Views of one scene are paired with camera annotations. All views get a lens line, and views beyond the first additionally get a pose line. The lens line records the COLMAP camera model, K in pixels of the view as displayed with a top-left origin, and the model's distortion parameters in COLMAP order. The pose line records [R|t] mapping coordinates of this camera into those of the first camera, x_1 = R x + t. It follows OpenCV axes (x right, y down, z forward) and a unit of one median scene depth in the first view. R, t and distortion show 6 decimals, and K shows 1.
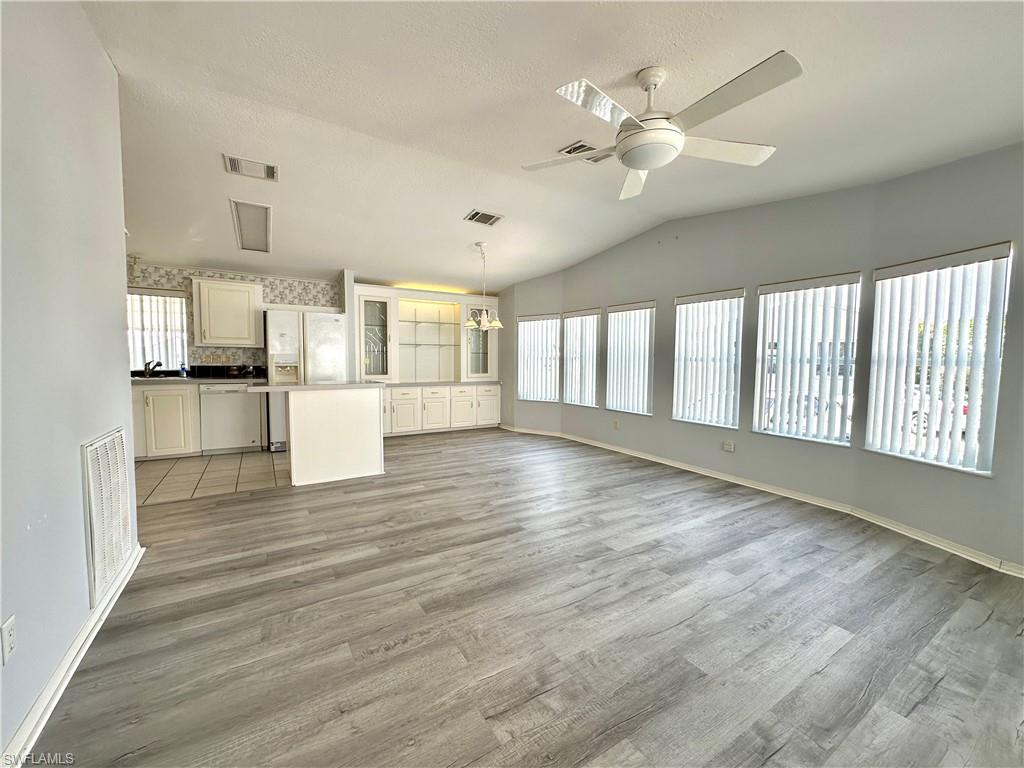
lens RADIAL K [[410.6, 0, 511.0], [0, 410.6, 385.4], [0, 0, 1]] dist [-0.006378, 0.001904]
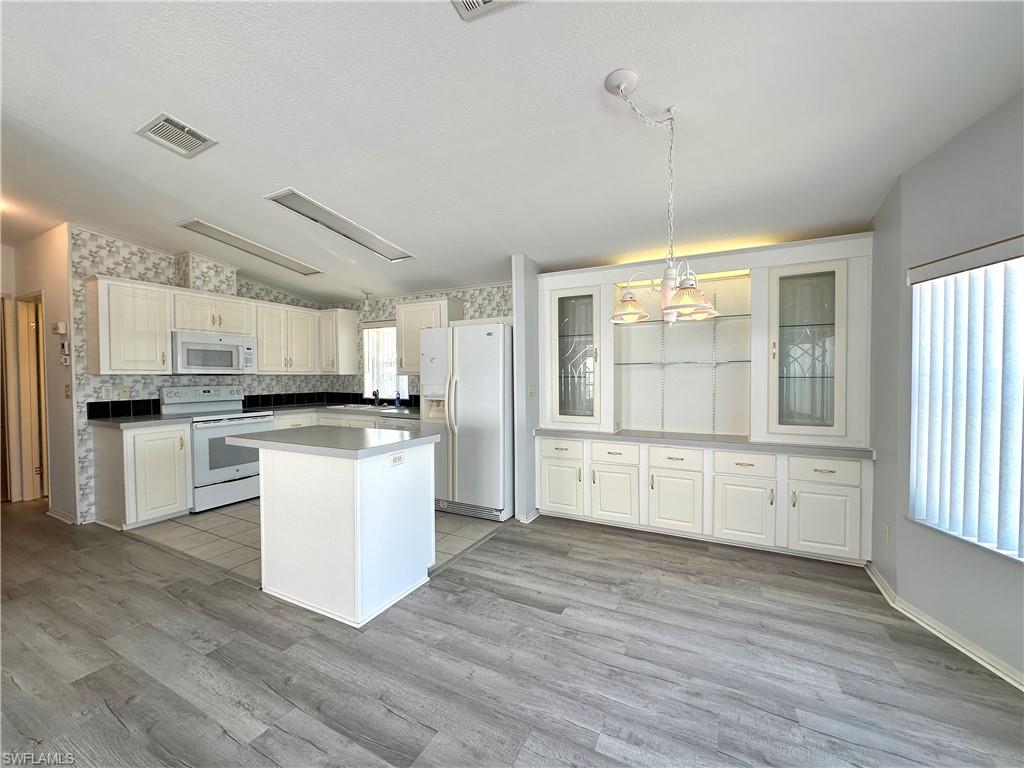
lens RADIAL K [[410.6, 0, 511.2], [0, 410.6, 385.3], [0, 0, 1]] dist [-0.006378, 0.001904]
pose [[0.508568, 0.013156, -0.860922, 0.194298], [-0.045723, 0.998885, -0.011745, -0.077137], [0.859807, 0.045338, 0.508602, 0.783341]]
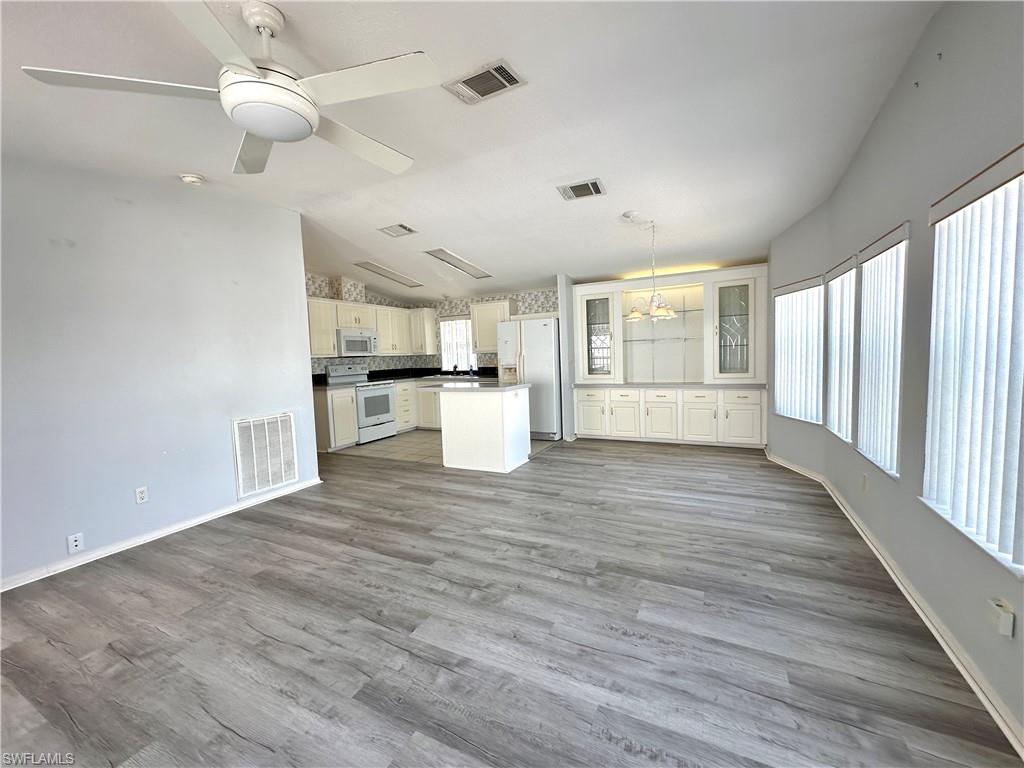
lens RADIAL K [[410.6, 0, 511.4], [0, 410.6, 385.4], [0, 0, 1]] dist [-0.006378, 0.001904]
pose [[0.519172, 0.038733, -0.853792, 0.516199], [-0.013026, 0.999215, 0.037409, -0.043772], [0.854570, -0.008301, 0.519269, 0.409309]]
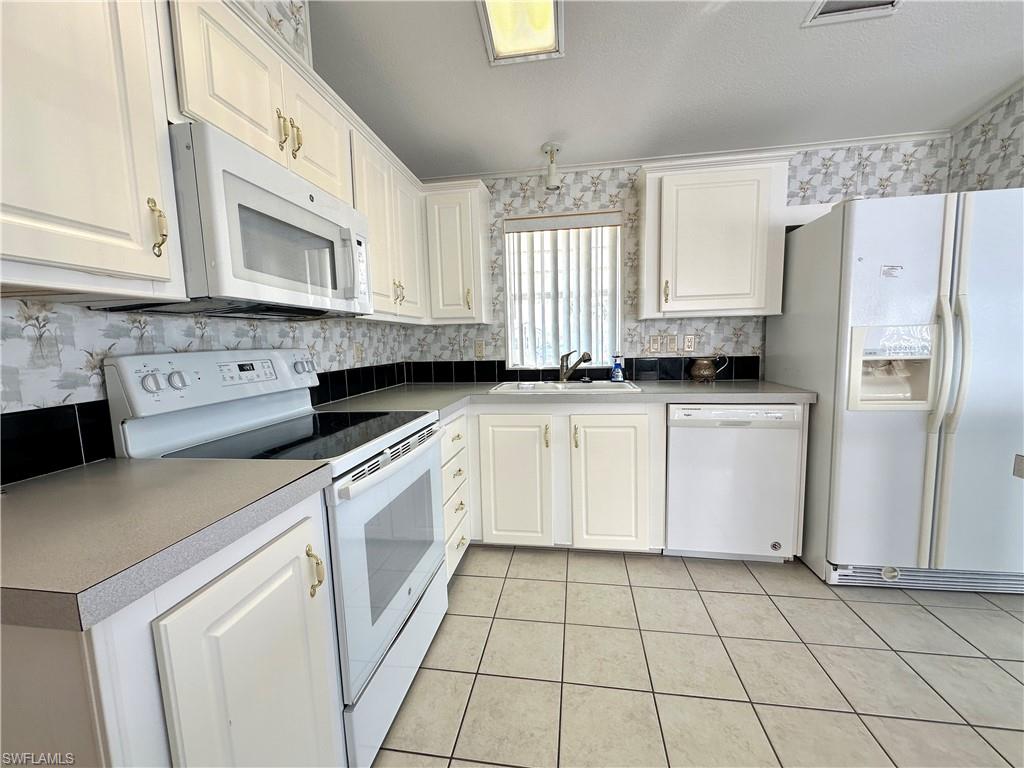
lens RADIAL K [[410.6, 0, 510.0], [0, 410.6, 385.3], [0, 0, 1]] dist [-0.006378, 0.001904]
pose [[0.756951, 0.040920, -0.652189, -0.608165], [-0.005086, 0.998376, 0.056738, -0.047114], [0.653452, -0.039631, 0.755930, 0.561288]]
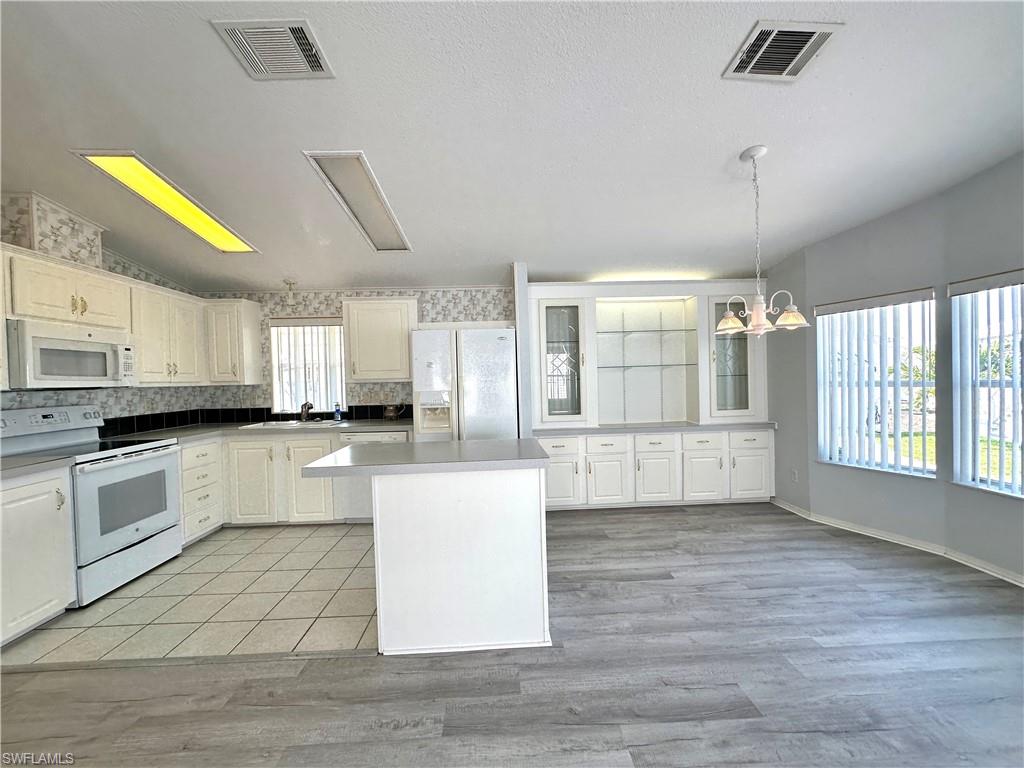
lens RADIAL K [[410.6, 0, 510.7], [0, 410.6, 385.7], [0, 0, 1]] dist [-0.006378, 0.001904]
pose [[0.868691, -0.019666, -0.494964, -0.092101], [0.001544, 0.999314, -0.036996, -0.063566], [0.495352, 0.031373, 0.868126, 0.483250]]
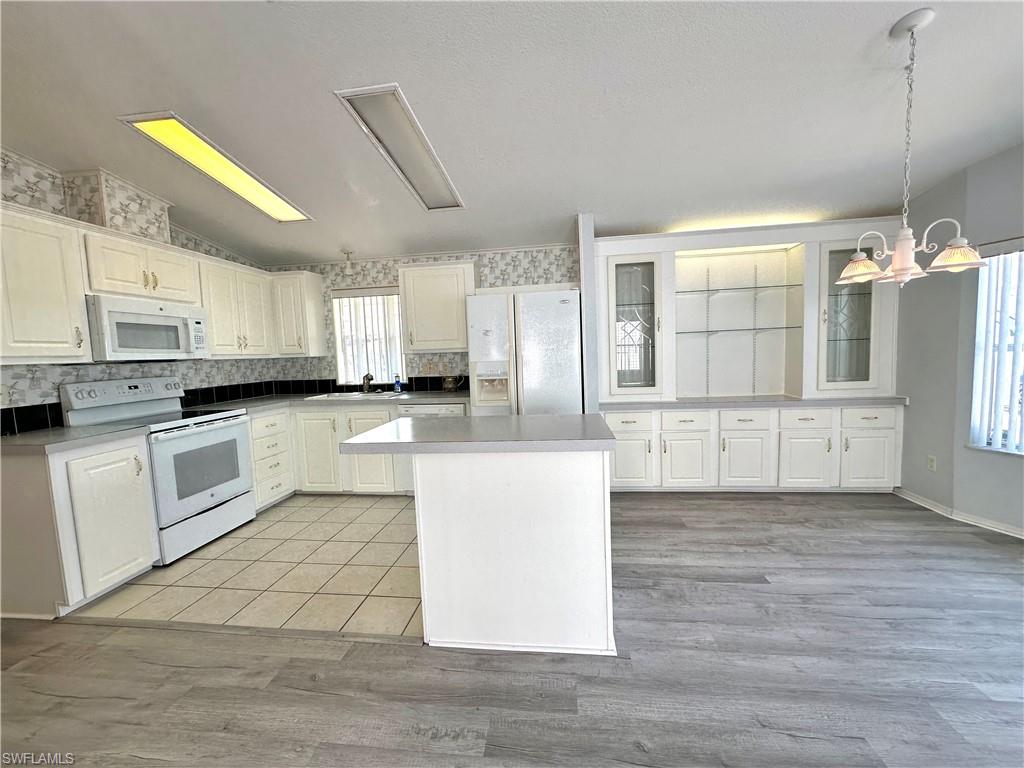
lens RADIAL K [[410.6, 0, 510.7], [0, 410.6, 385.5], [0, 0, 1]] dist [-0.006378, 0.001904]
pose [[0.773298, 0.015640, -0.633850, -0.116153], [0.004683, 0.999528, 0.030376, -0.061226], [0.634026, -0.026457, 0.772859, 0.546391]]
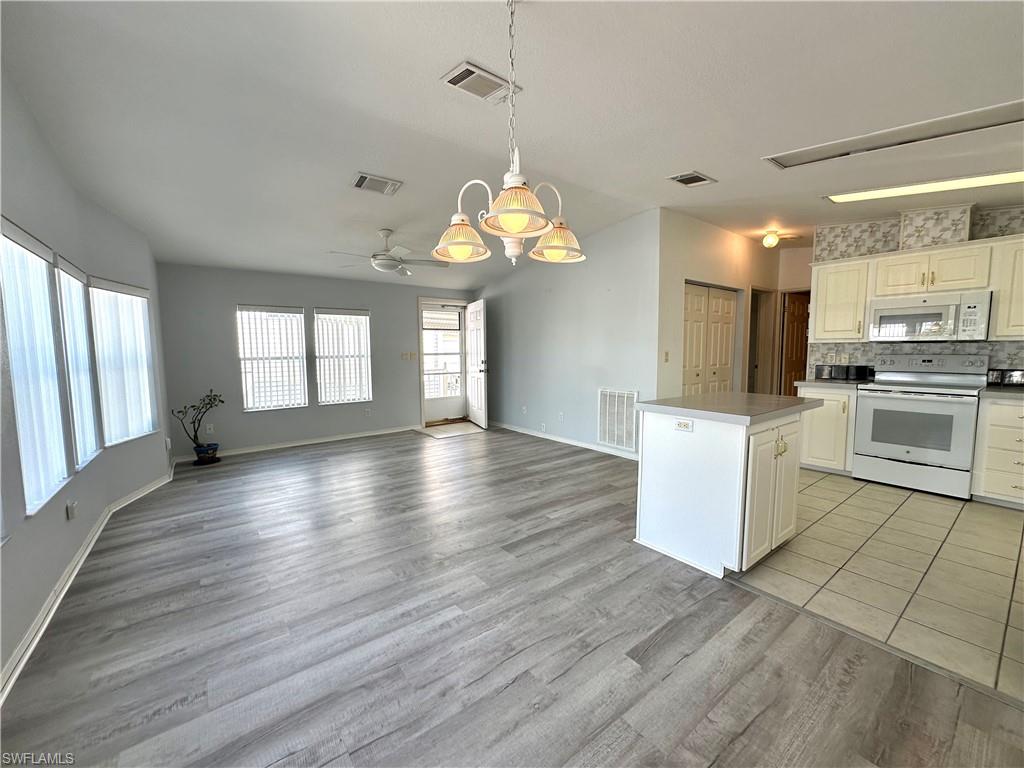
lens RADIAL K [[410.6, 0, 511.0], [0, 410.6, 385.0], [0, 0, 1]] dist [-0.006378, 0.001904]
pose [[-0.995288, 0.006677, -0.096737, -0.045521], [-0.007522, 0.989305, 0.145669, -0.107684], [0.096675, 0.145710, -0.984593, 1.392676]]
